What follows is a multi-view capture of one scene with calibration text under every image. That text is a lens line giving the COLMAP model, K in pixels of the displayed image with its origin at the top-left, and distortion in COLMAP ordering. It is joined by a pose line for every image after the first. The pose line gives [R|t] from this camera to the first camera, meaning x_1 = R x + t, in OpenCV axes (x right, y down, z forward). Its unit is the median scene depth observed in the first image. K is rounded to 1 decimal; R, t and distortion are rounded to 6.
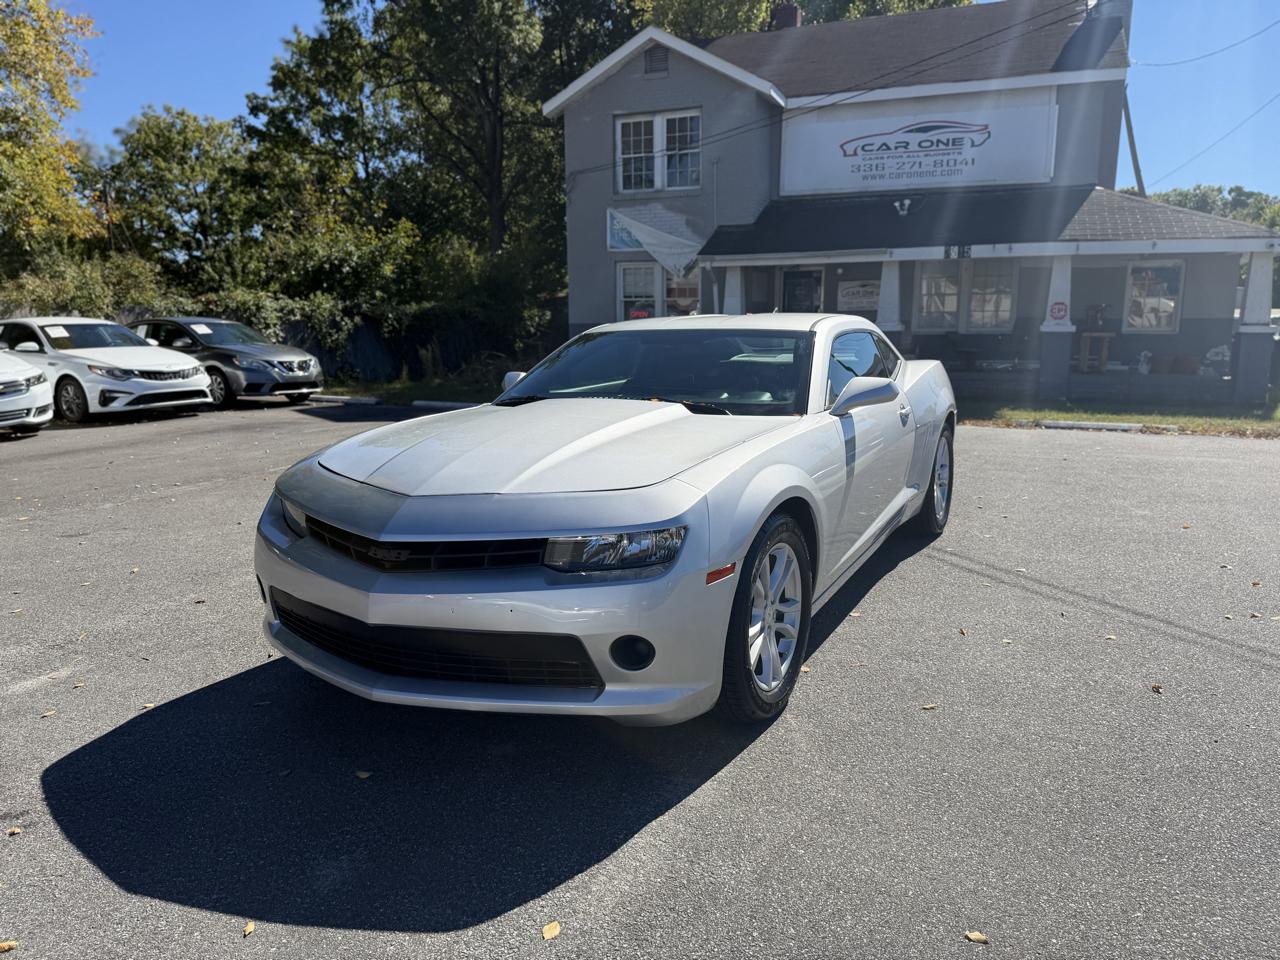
lens RADIAL K [[881.8, 0, 640.0], [0, 881.8, 480.0], [0, 0, 1]] dist [0.043303, -0.069908]
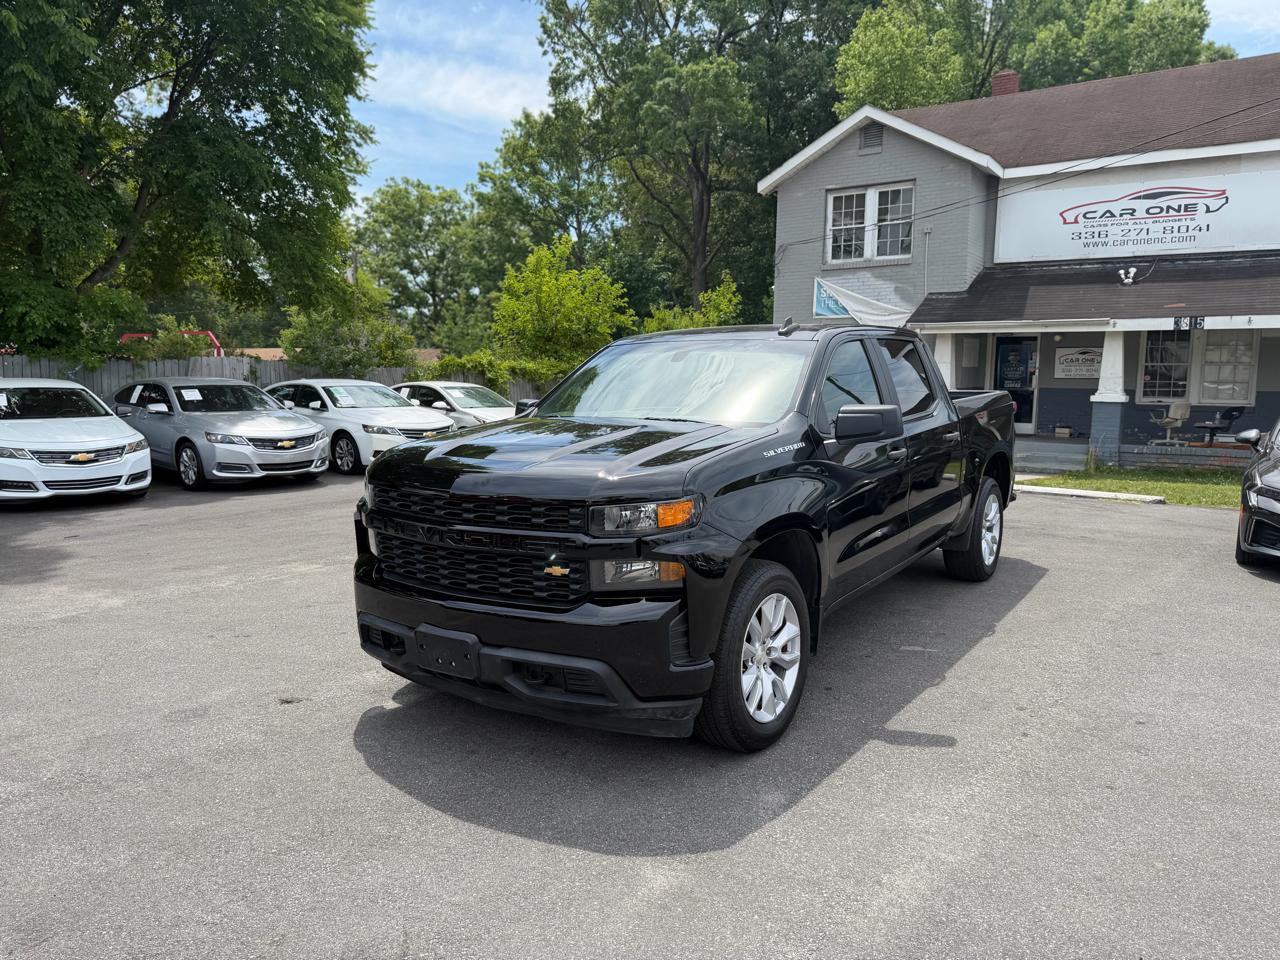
lens RADIAL K [[884.2, 0, 649.3], [0, 884.2, 480.6], [0, 0, 1]] dist [0.026918, -0.035325]
pose [[0.979756, 0.036093, -0.196917, -0.016108], [-0.047081, 0.997567, -0.051408, -0.008304], [0.194583, 0.059638, 0.979071, -0.038354]]
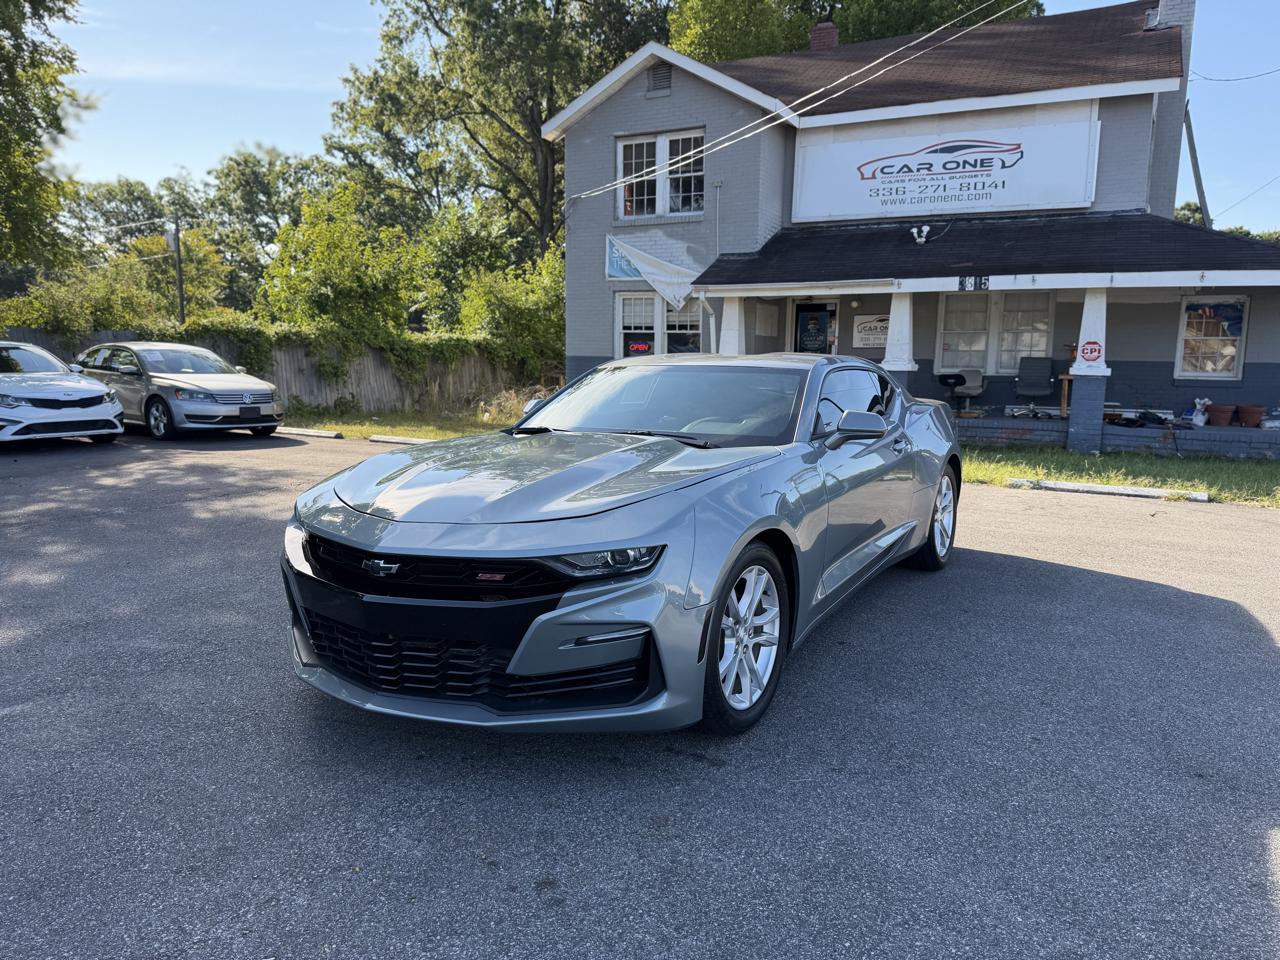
lens RADIAL K [[881.8, 0, 640.0], [0, 881.8, 480.0], [0, 0, 1]] dist [0.043303, -0.069908]
pose [[0.995675, 0.030169, -0.087876, 0.093019], [-0.033445, 0.998790, -0.036048, -0.015426], [0.086682, 0.038831, 0.995479, 0.083708]]
